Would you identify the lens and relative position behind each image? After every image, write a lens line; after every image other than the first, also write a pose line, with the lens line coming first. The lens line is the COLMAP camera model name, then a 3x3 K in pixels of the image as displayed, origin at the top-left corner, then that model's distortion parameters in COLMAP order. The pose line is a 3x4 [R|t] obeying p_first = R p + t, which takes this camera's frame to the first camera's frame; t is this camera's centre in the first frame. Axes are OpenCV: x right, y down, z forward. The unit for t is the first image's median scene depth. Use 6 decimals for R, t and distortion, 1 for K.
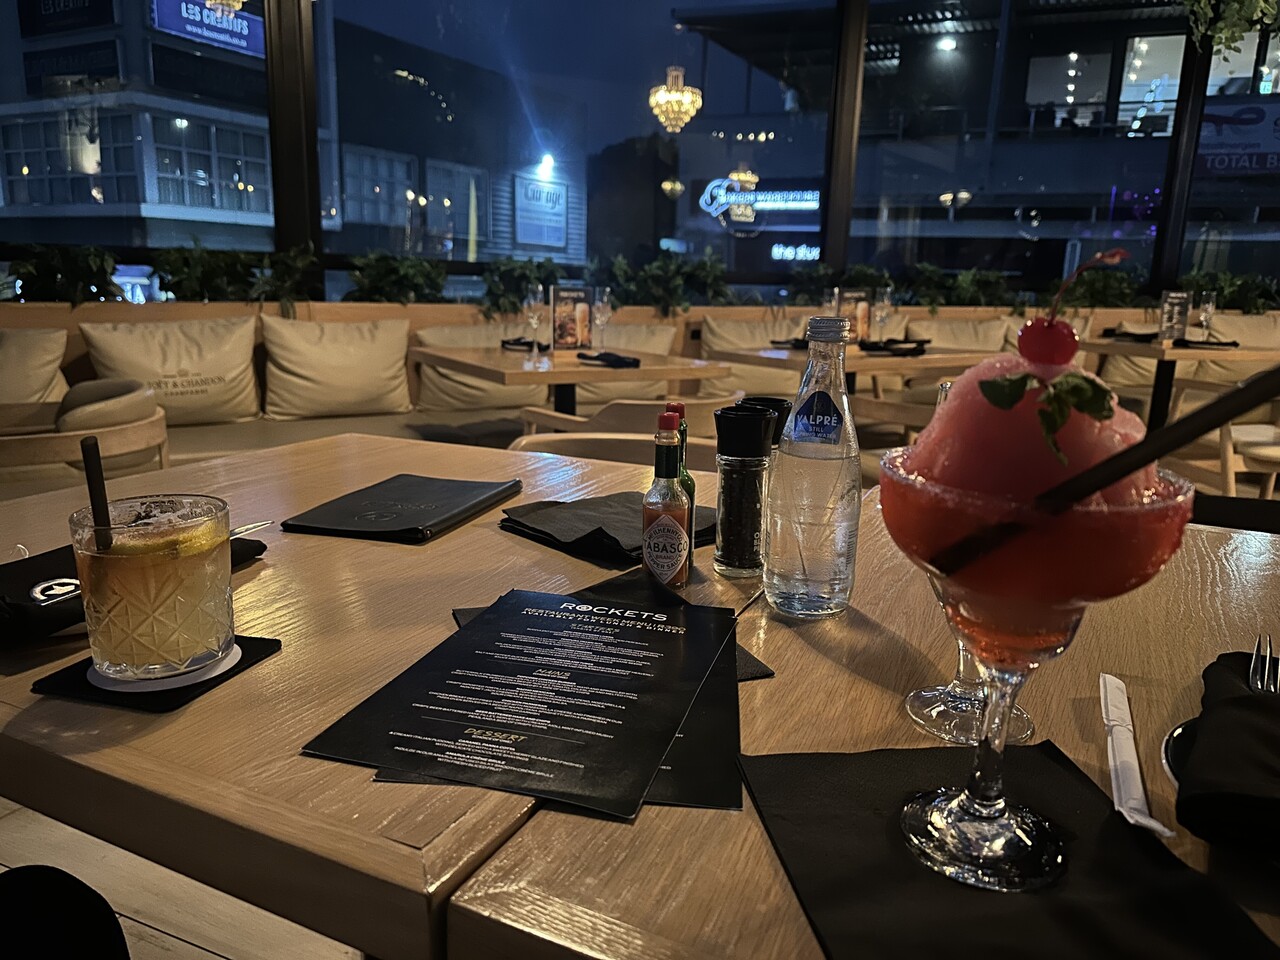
lens RADIAL K [[900.9, 0, 637.2], [0, 900.9, 484.6], [0, 0, 1]] dist [-0.003786, 0.000986]
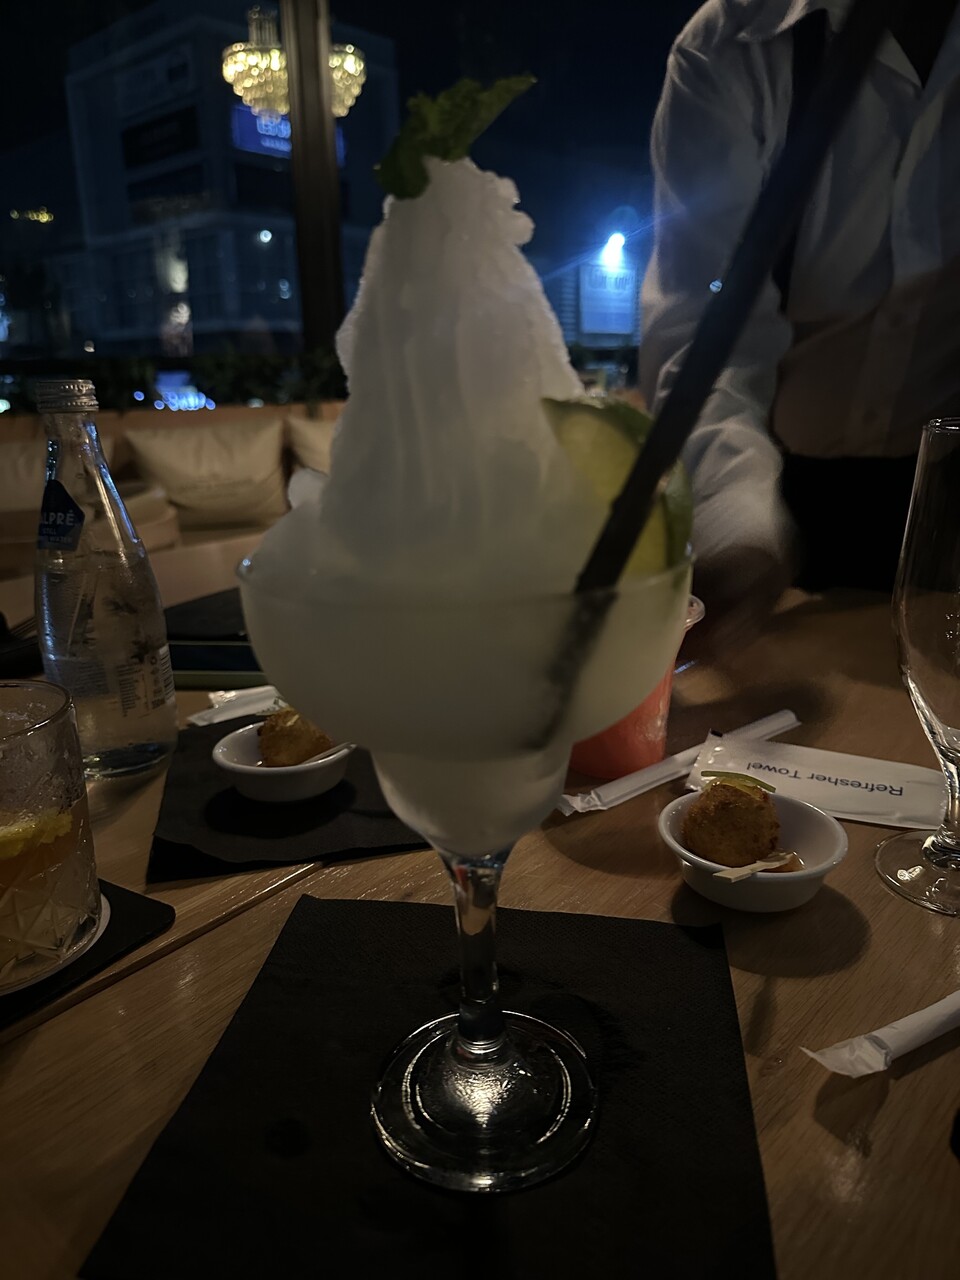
lens RADIAL K [[900.9, 0, 481.2], [0, 900.9, 637.2], [0, 0, 1]] dist [-0.003786, 0.000986]
pose [[0.958719, 0.031884, -0.282561, 0.087256], [-0.015448, 0.998066, 0.060206, -0.004509], [0.283934, -0.053356, 0.957358, 0.071360]]
